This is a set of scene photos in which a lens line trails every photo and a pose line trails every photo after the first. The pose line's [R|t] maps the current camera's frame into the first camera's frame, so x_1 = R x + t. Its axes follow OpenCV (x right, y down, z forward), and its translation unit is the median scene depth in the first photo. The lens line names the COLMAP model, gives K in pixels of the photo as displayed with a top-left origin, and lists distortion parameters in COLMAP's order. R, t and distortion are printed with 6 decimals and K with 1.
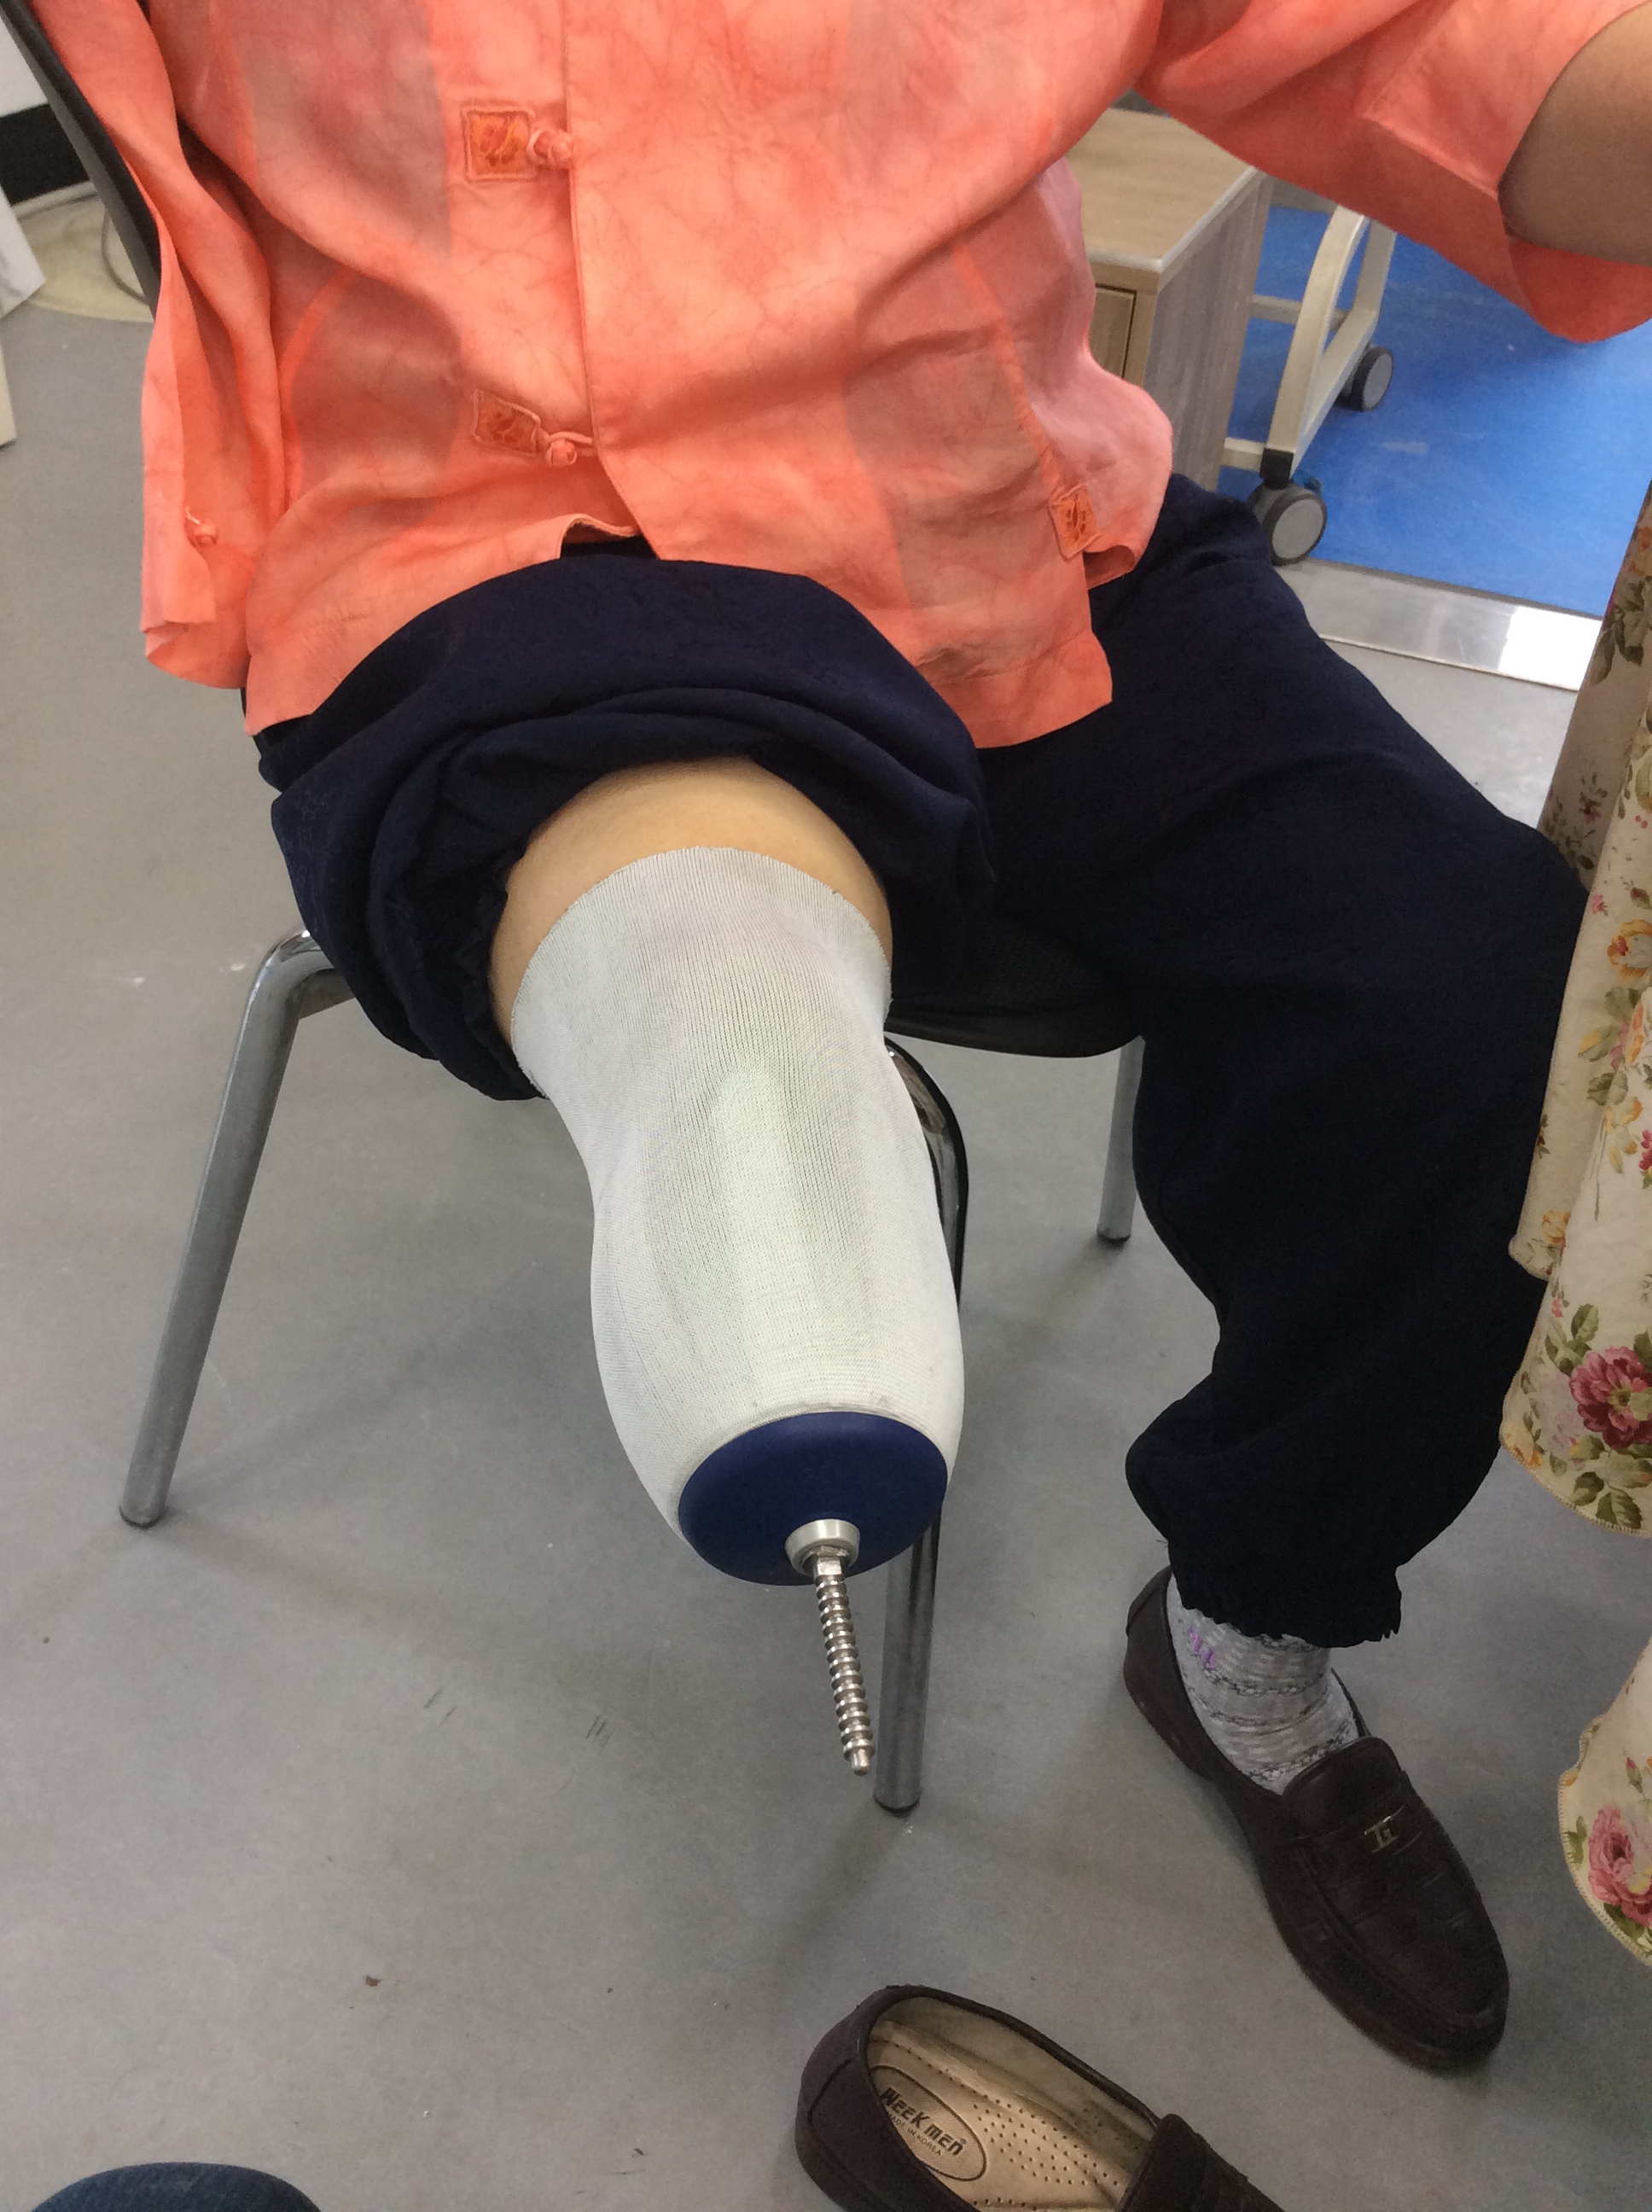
lens RADIAL K [[2133.7, 0, 828.2], [0, 2133.7, 1108.0], [0, 0, 1]] dist [0.067698, -0.143784]
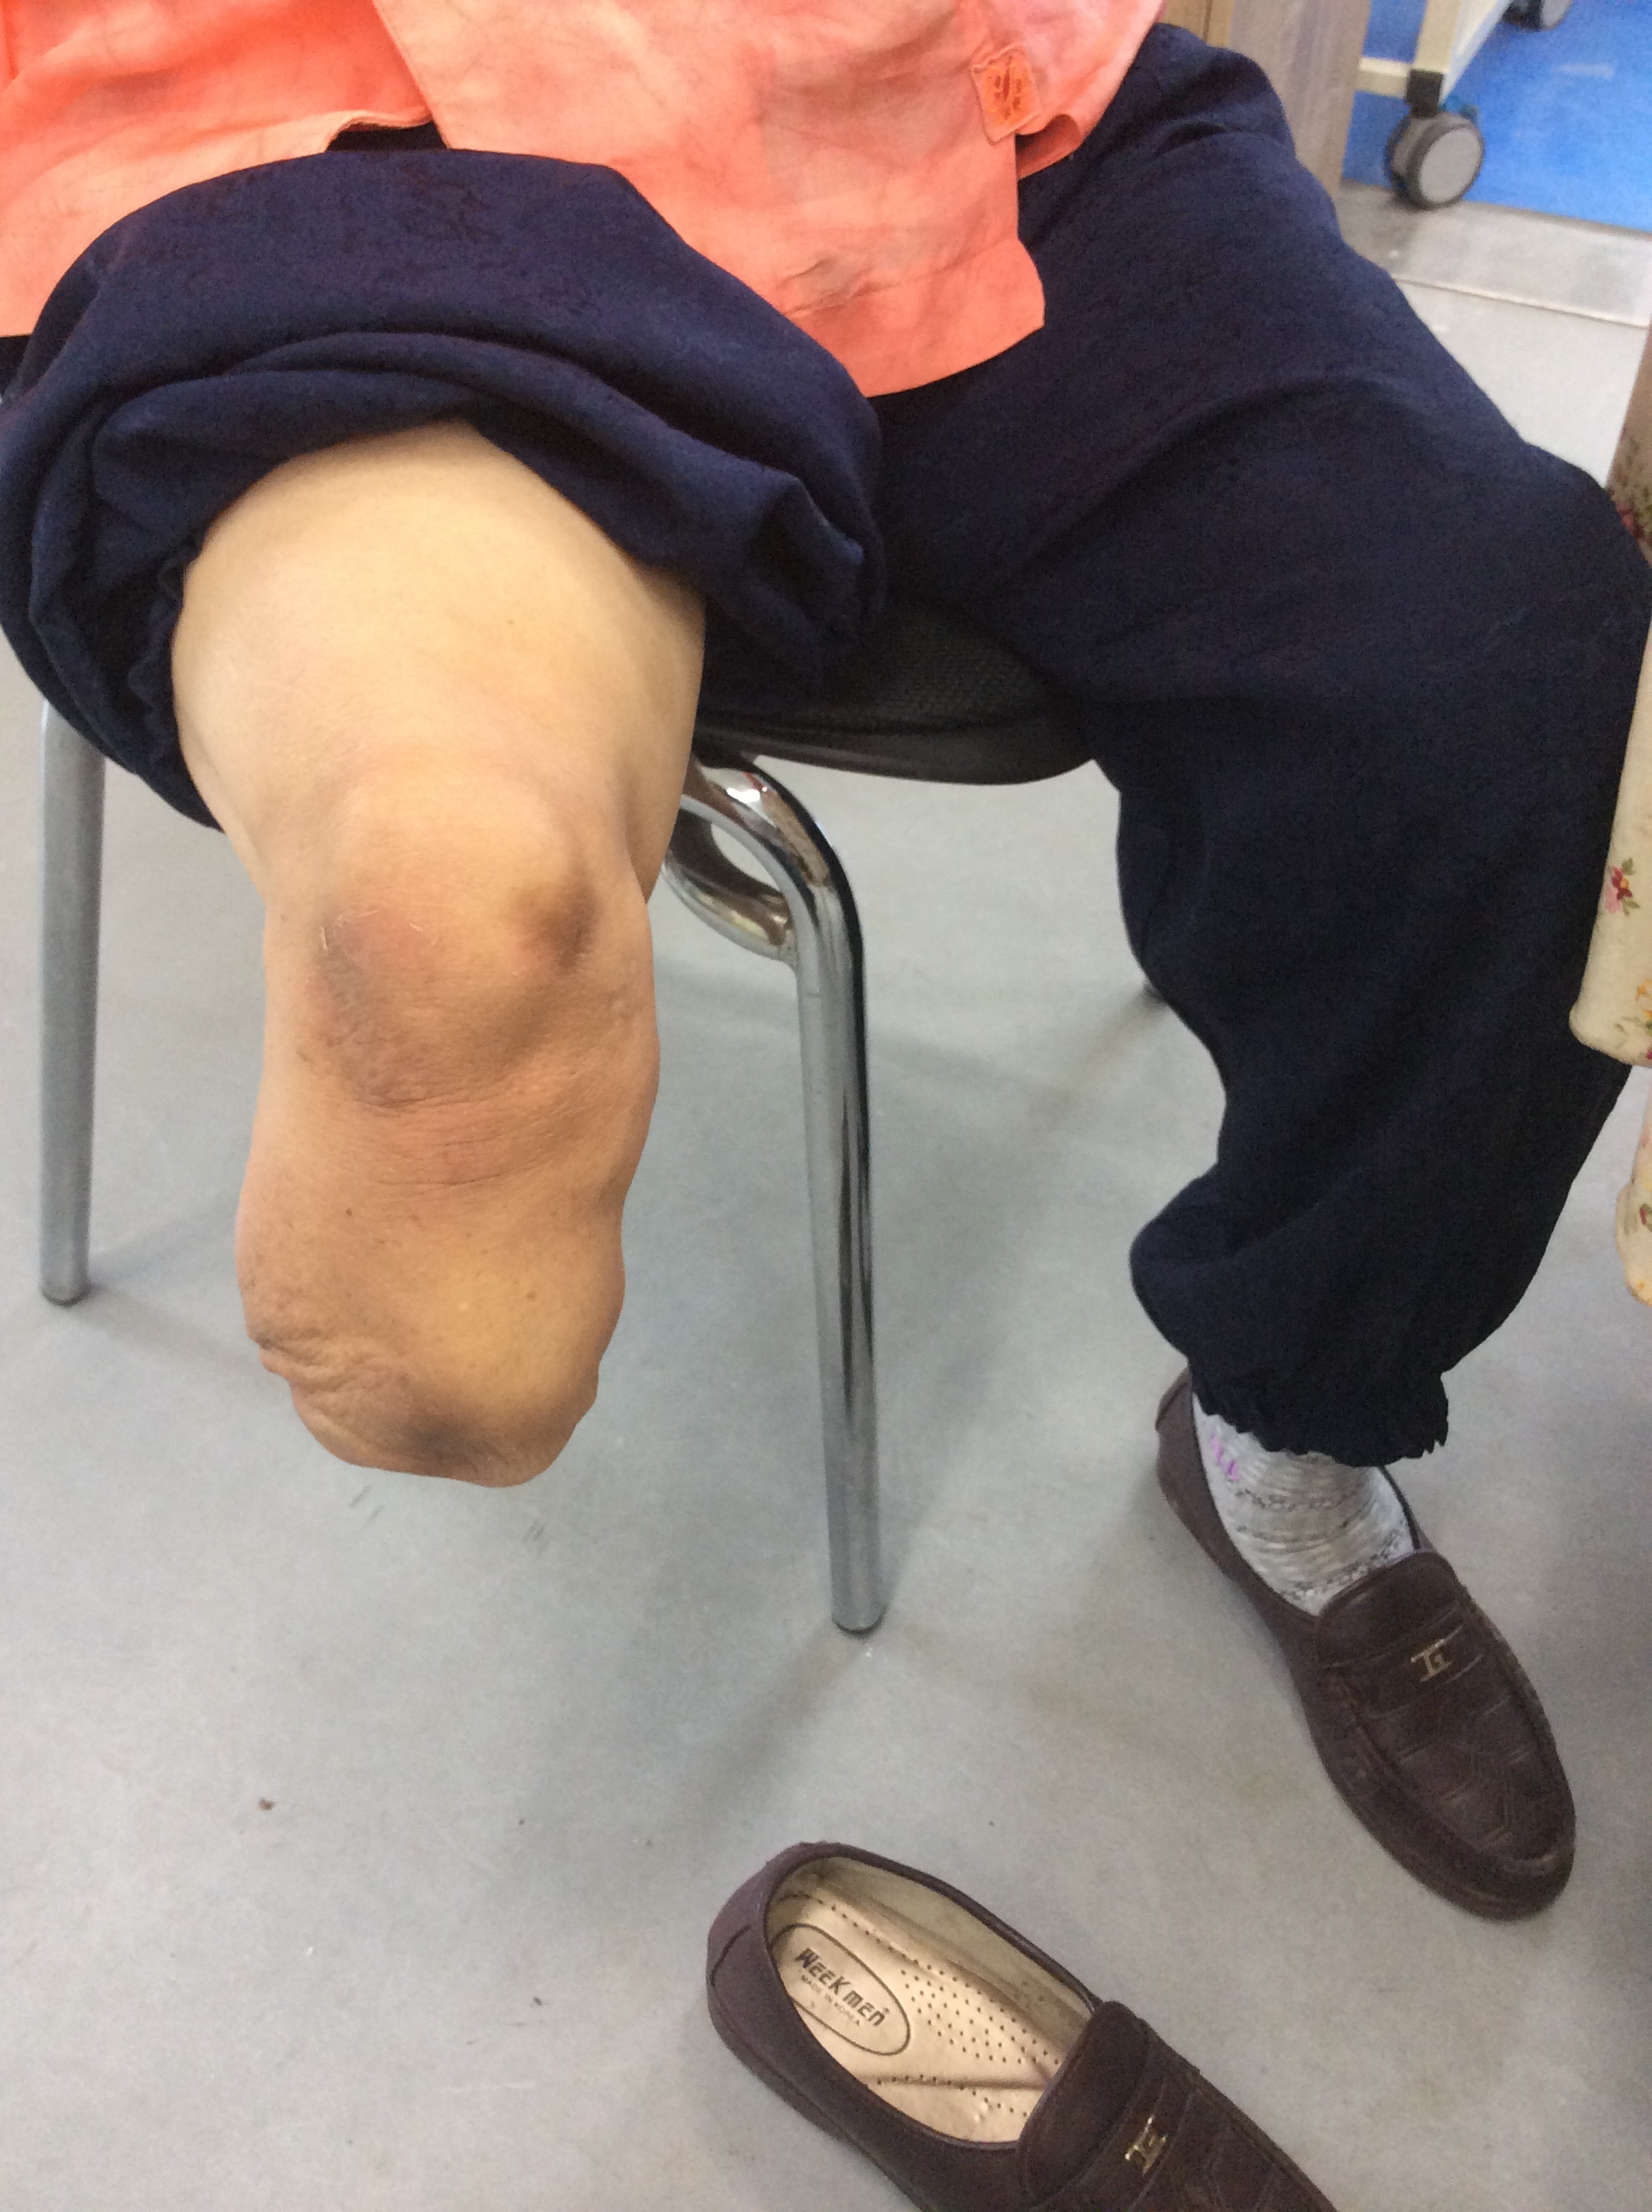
lens RADIAL K [[2133.7, 0, 828.2], [0, 2133.7, 1108.0], [0, 0, 1]] dist [0.067698, -0.143784]
pose [[0.995293, 0.006652, -0.096684, 0.101925], [0.005212, 0.992523, 0.121944, -0.000105], [0.096772, -0.121874, 0.987817, 0.134993]]
